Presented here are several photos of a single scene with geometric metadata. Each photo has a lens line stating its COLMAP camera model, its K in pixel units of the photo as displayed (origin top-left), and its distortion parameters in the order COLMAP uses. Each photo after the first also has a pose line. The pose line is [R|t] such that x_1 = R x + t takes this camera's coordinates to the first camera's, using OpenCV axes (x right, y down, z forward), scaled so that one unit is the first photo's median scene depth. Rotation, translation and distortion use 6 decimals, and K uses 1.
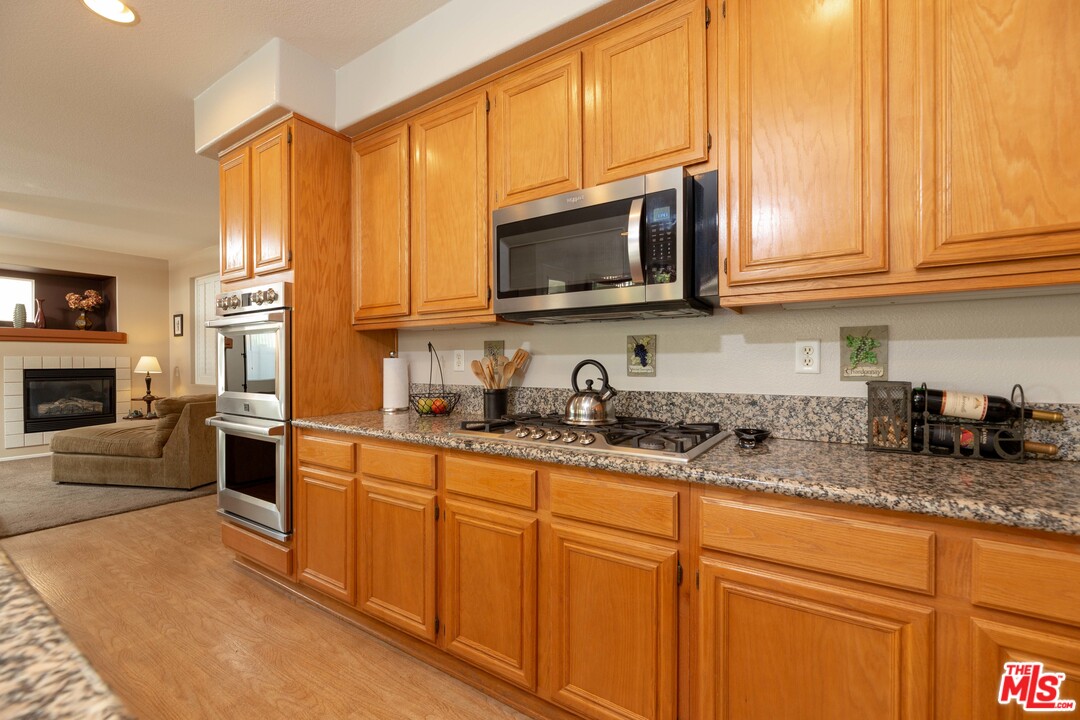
lens RADIAL K [[436.8, 0, 542.8], [0, 436.8, 349.0], [0, 0, 1]] dist [-0.000590, -0.000452]
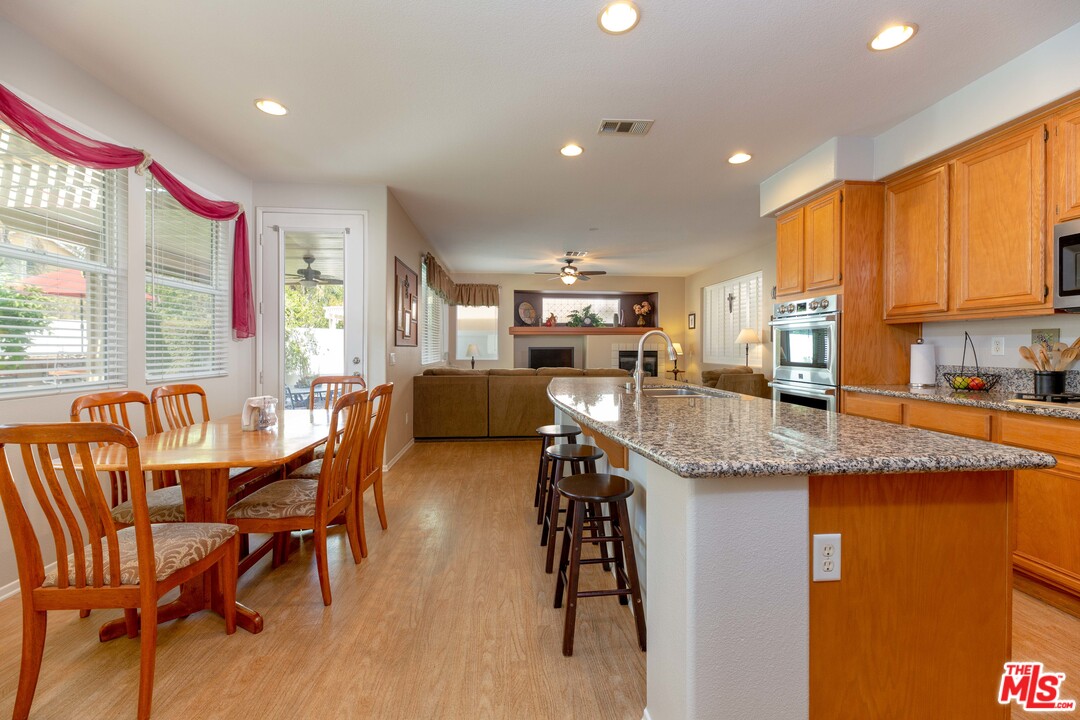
lens RADIAL K [[436.8, 0, 542.8], [0, 436.8, 349.0], [0, 0, 1]] dist [-0.000590, -0.000452]
pose [[0.620283, 0.006339, -0.784353, -0.034952], [0.019795, 0.999522, 0.023732, -0.020207], [0.784128, -0.030247, 0.619861, -0.741876]]
